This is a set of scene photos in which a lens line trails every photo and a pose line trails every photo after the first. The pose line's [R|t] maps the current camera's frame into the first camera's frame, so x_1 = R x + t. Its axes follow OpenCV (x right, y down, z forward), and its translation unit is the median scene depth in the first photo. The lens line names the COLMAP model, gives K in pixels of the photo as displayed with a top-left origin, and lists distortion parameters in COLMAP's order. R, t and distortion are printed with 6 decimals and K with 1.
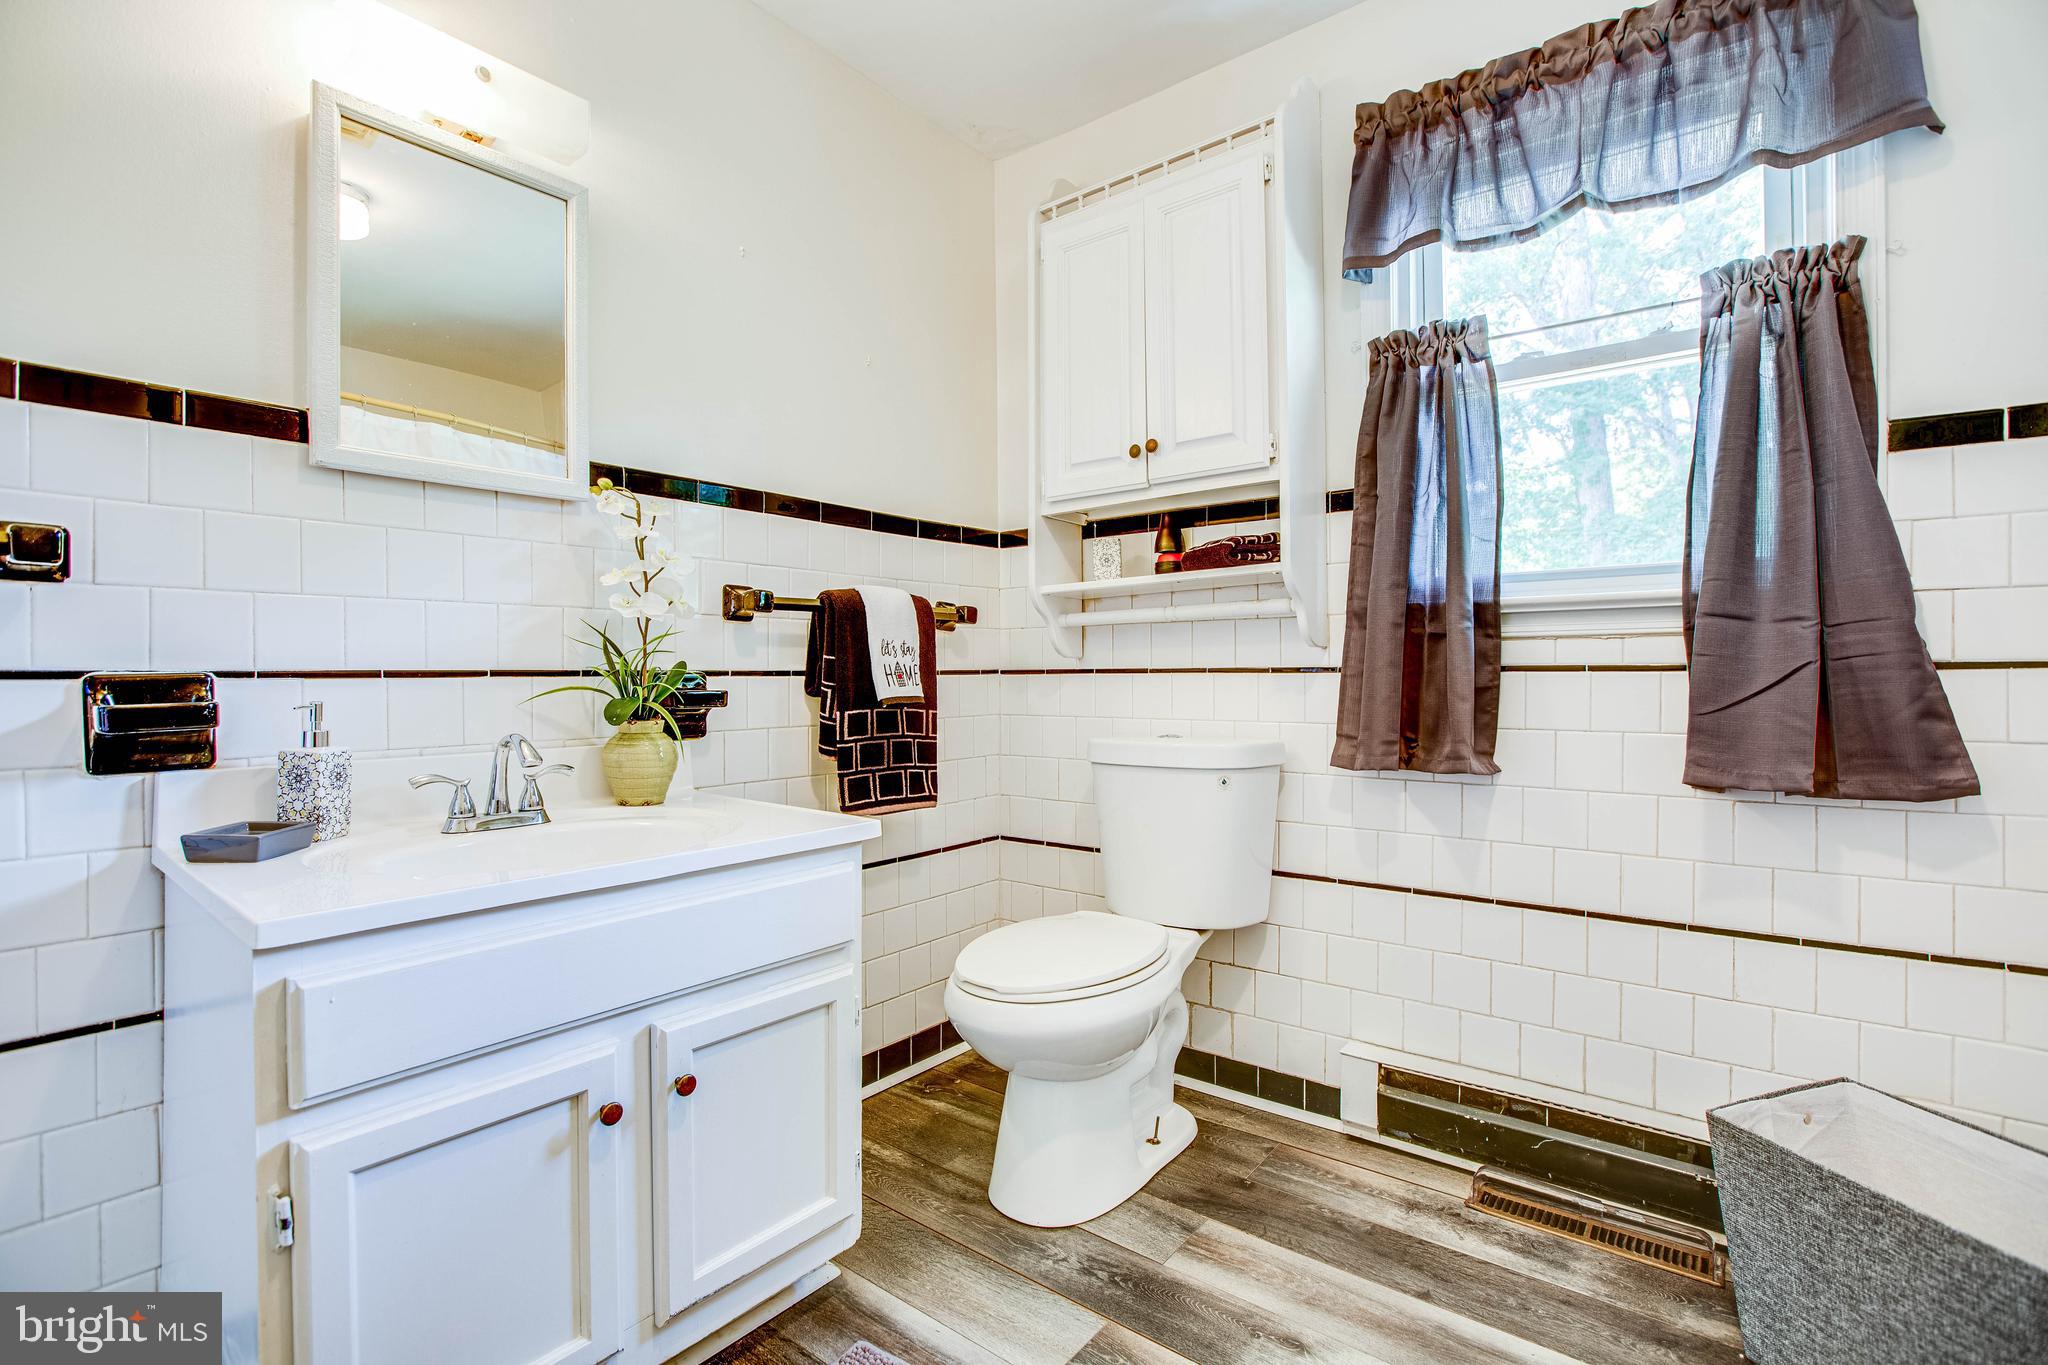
lens RADIAL K [[959.6, 0, 1027.4], [0, 959.6, 677.4], [0, 0, 1]] dist [-0.017586, 0.002498]
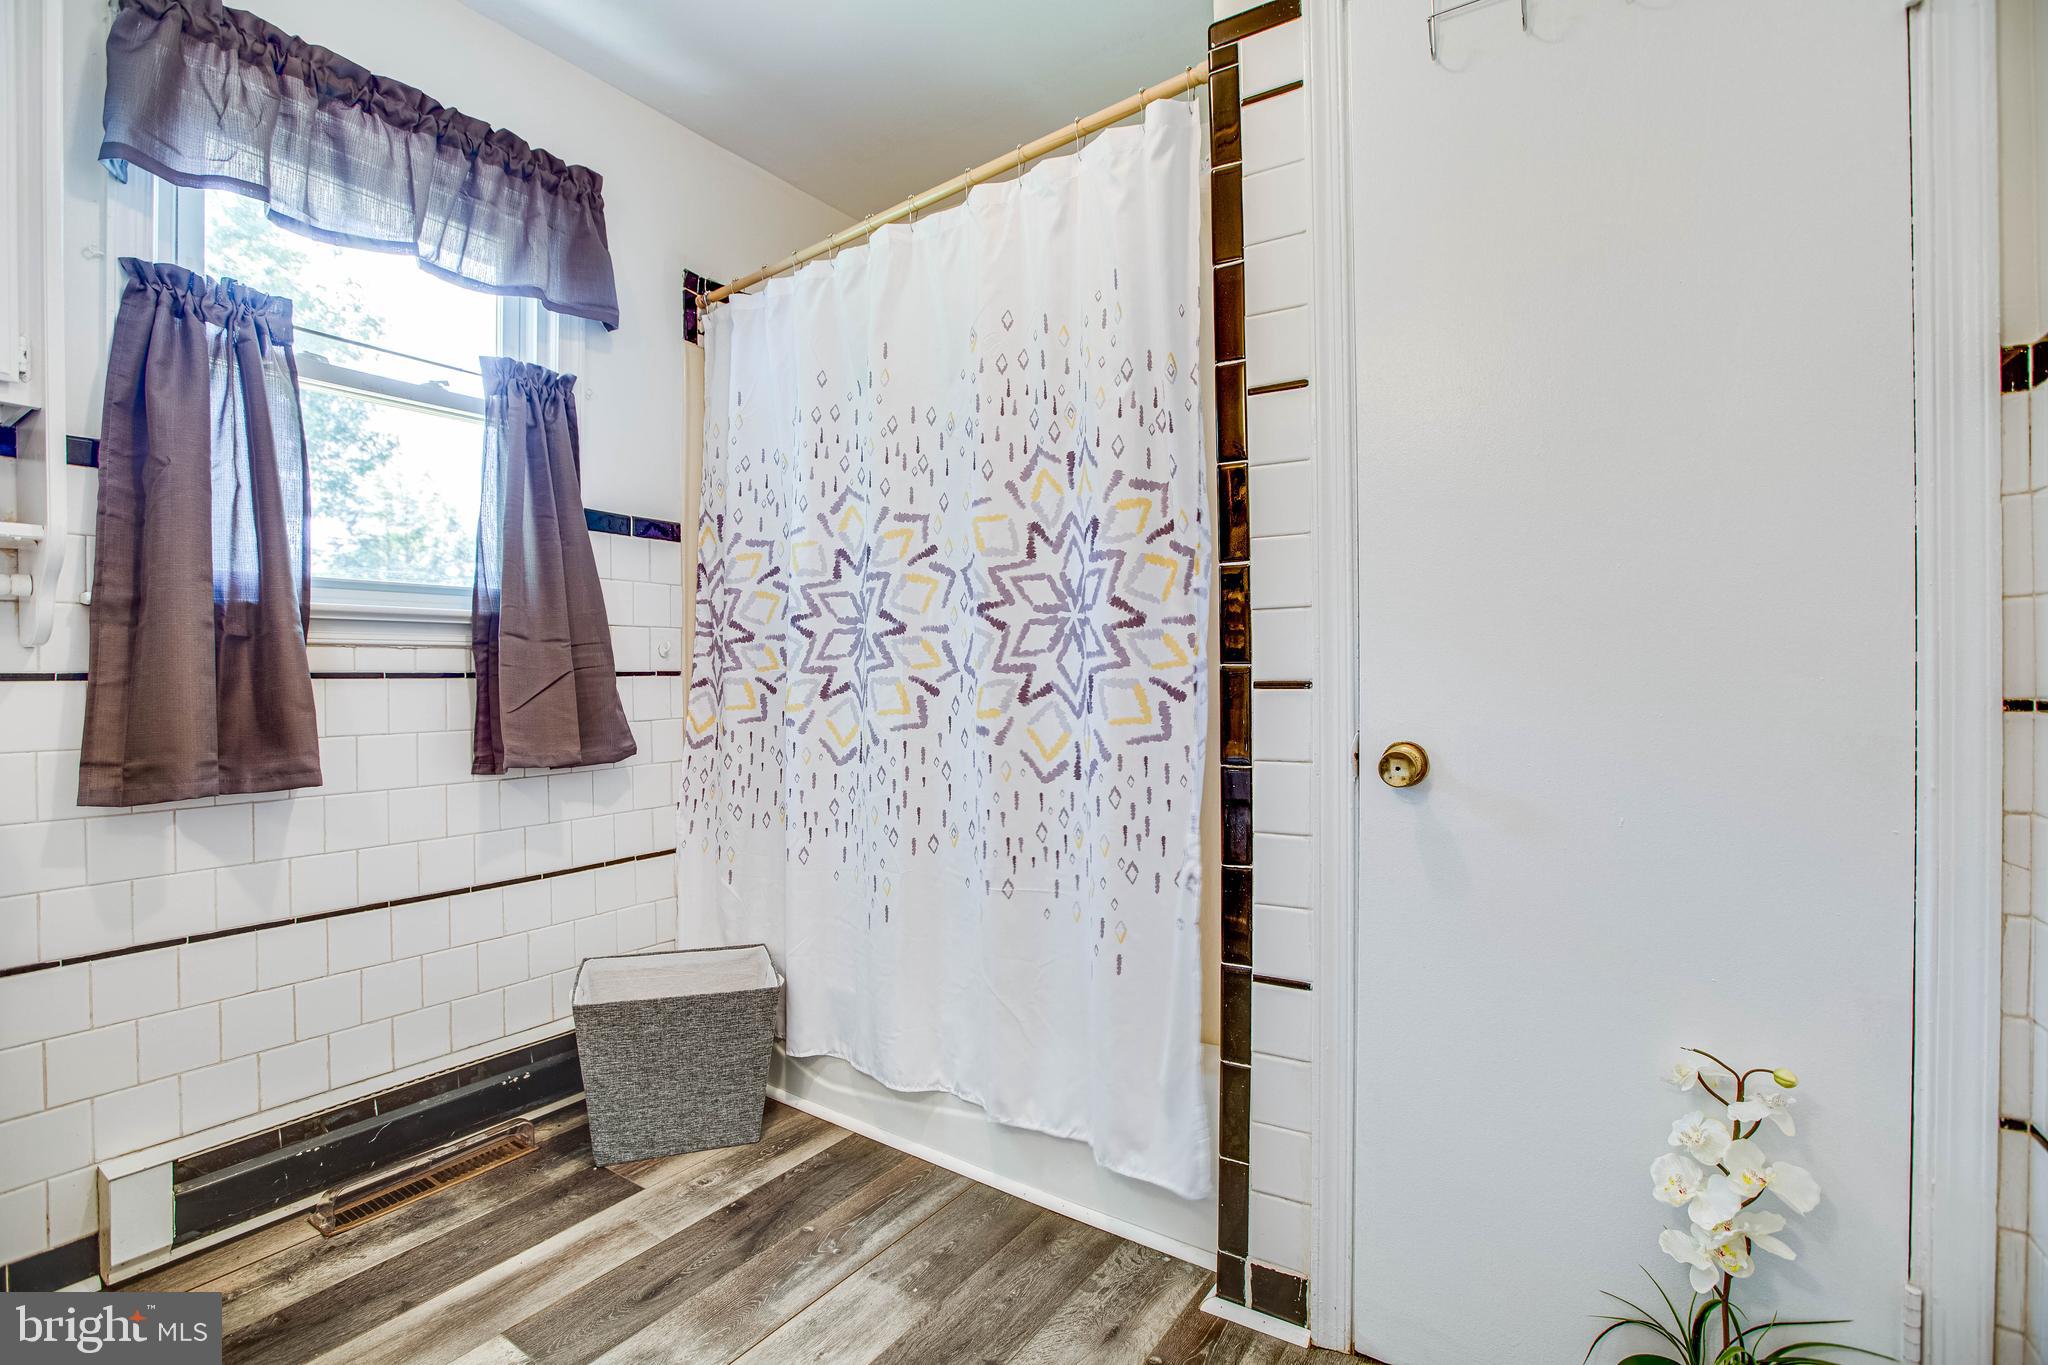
lens RADIAL K [[959.6, 0, 1029.2], [0, 959.6, 676.0], [0, 0, 1]] dist [-0.017586, 0.002498]
pose [[-0.096062, -0.002379, 0.995373, -0.565867], [0.003073, 0.999992, 0.002686, -0.010092], [-0.995371, 0.003316, -0.096054, 0.396504]]
